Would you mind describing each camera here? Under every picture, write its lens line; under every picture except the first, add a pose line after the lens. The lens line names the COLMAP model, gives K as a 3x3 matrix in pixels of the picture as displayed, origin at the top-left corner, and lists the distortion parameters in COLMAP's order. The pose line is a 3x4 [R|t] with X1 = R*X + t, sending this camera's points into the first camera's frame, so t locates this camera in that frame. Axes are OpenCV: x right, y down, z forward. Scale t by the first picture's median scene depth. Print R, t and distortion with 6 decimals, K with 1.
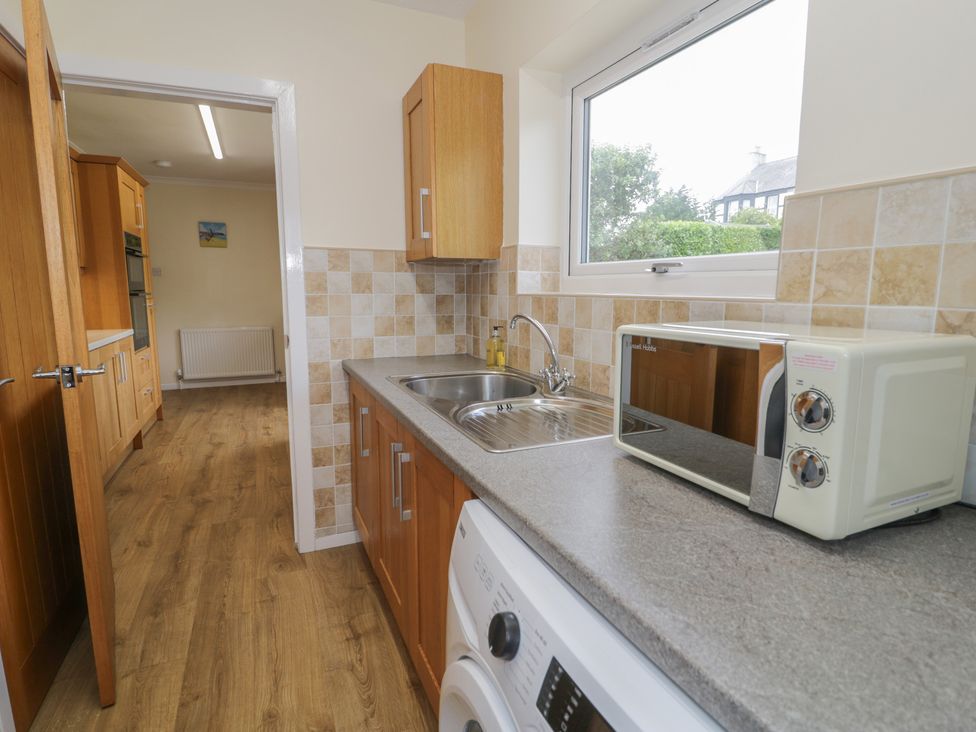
lens RADIAL K [[515.6, 0, 487.3], [0, 515.6, 363.6], [0, 0, 1]] dist [-0.004669, -0.010445]
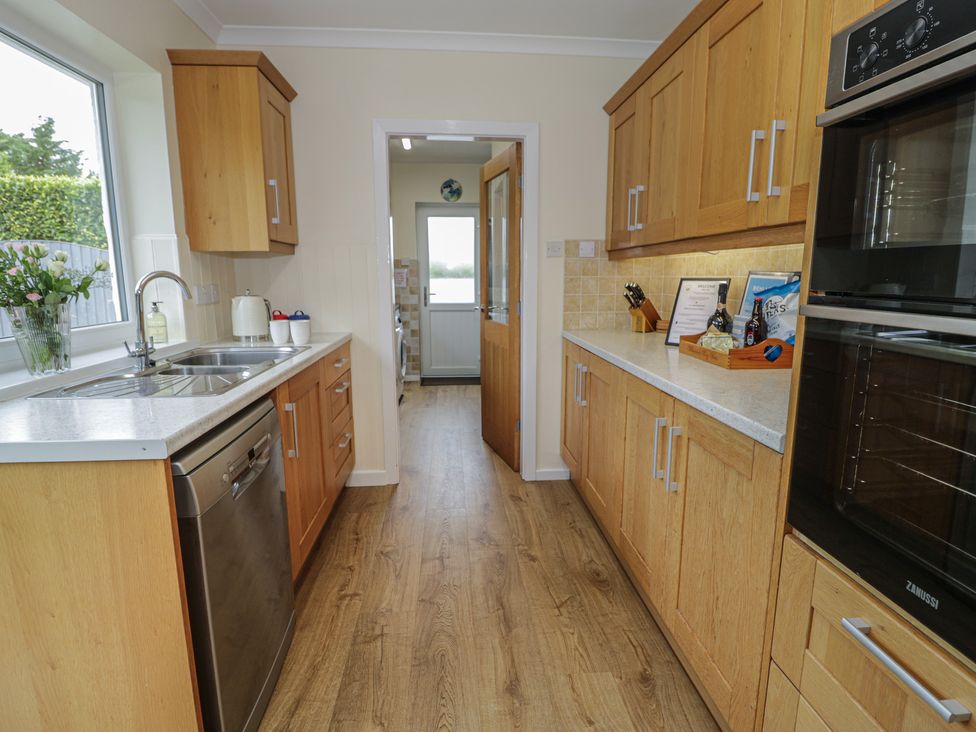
lens RADIAL K [[515.6, 0, 486.7], [0, 515.6, 364.4], [0, 0, 1]] dist [-0.004669, -0.010445]
pose [[-0.941581, -0.058623, 0.331646, -0.614984], [0.048422, 0.950939, 0.305566, -0.186147], [-0.333289, 0.303774, -0.892547, 1.242345]]
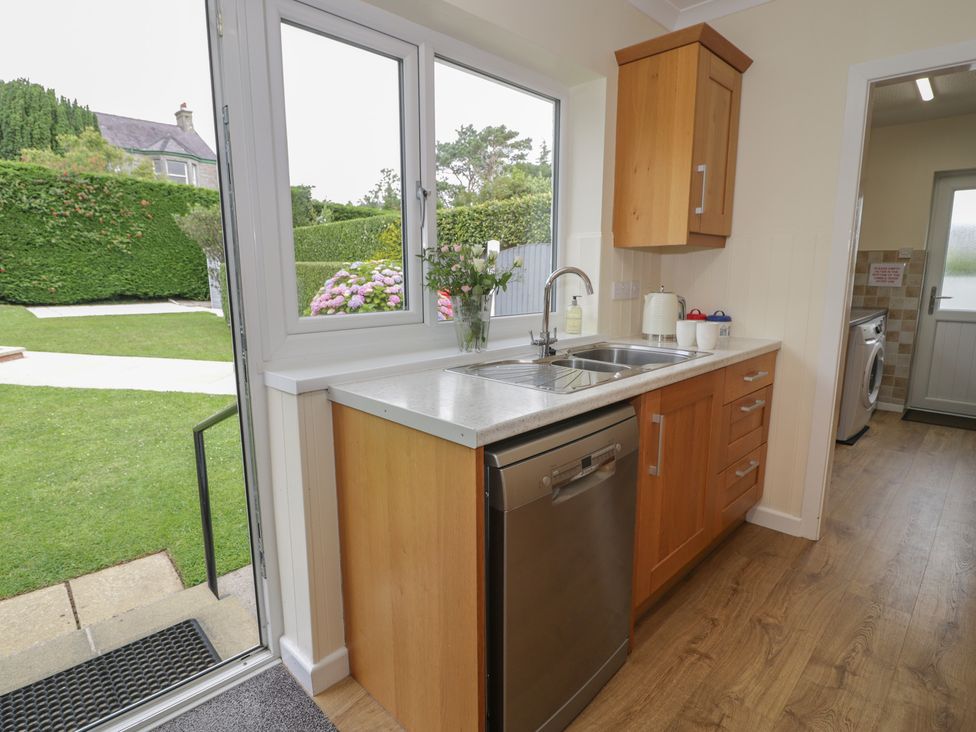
lens RADIAL K [[515.6, 0, 488.3], [0, 515.6, 365.6], [0, 0, 1]] dist [-0.004669, -0.010445]
pose [[-0.357575, -0.166073, 0.918999, -0.620724], [0.140260, 0.963349, 0.228662, -0.171407], [-0.923291, 0.210663, -0.321176, 1.149494]]
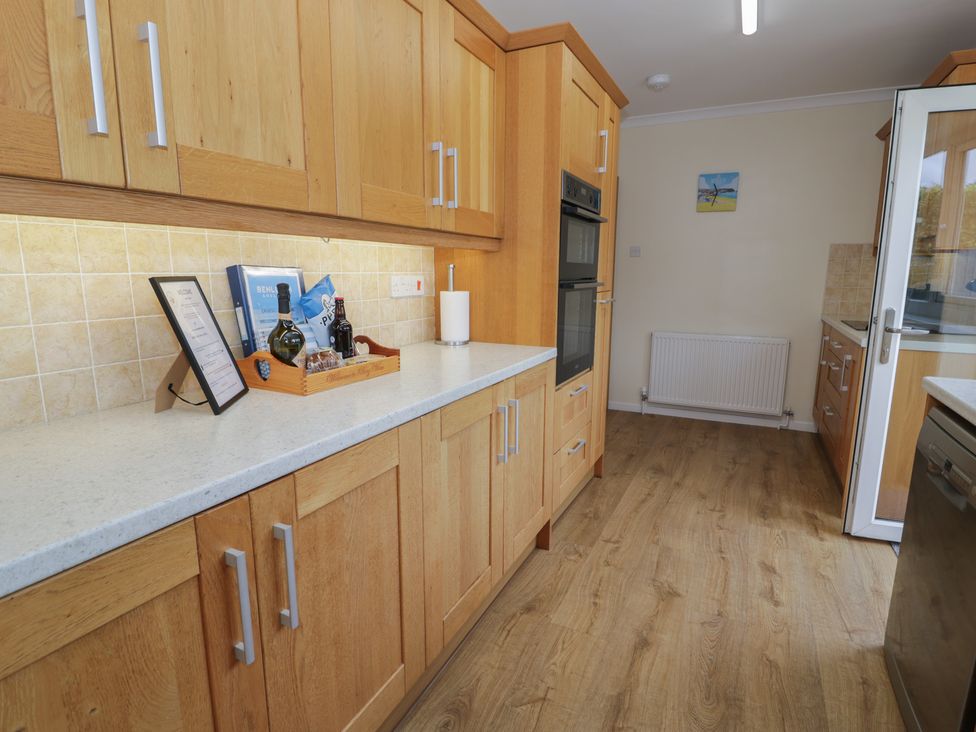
lens RADIAL K [[515.6, 0, 489.7], [0, 515.6, 367.9], [0, 0, 1]] dist [-0.004669, -0.010445]
pose [[0.638717, 0.138636, -0.756849, -0.299673], [-0.112378, 0.989895, 0.086486, -0.084097], [0.761191, 0.029813, 0.647842, 0.563969]]
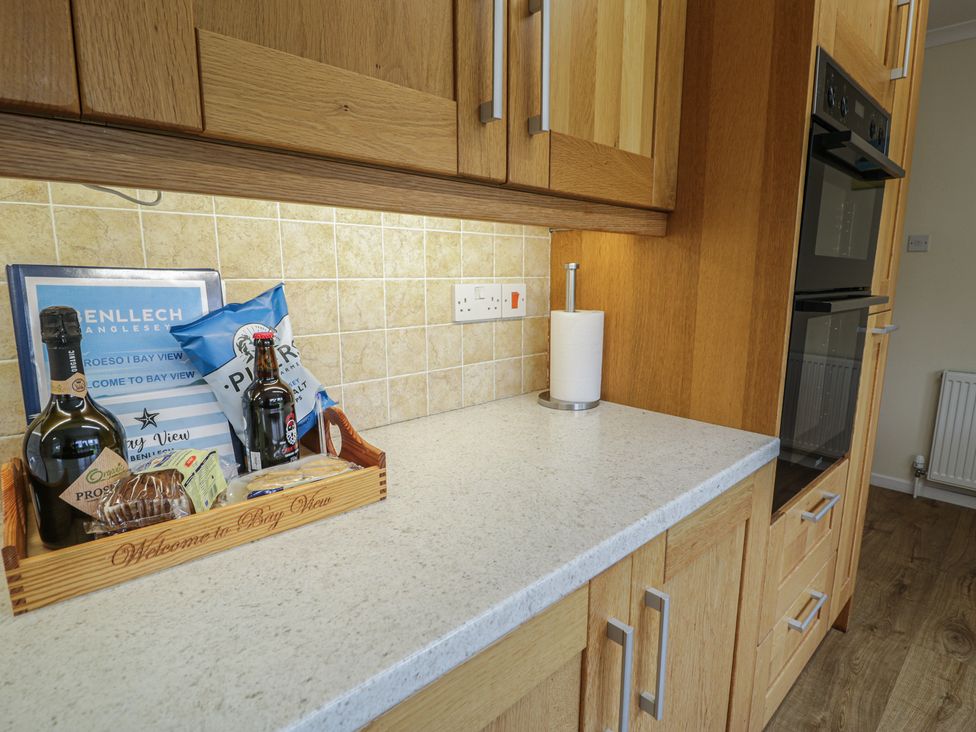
lens RADIAL K [[515.6, 0, 493.6], [0, 515.6, 367.1], [0, 0, 1]] dist [-0.004669, -0.010445]
pose [[0.323477, 0.160903, -0.932455, -0.484154], [-0.135194, 0.983185, 0.122756, -0.112424], [0.936528, 0.086354, 0.339791, 0.748562]]
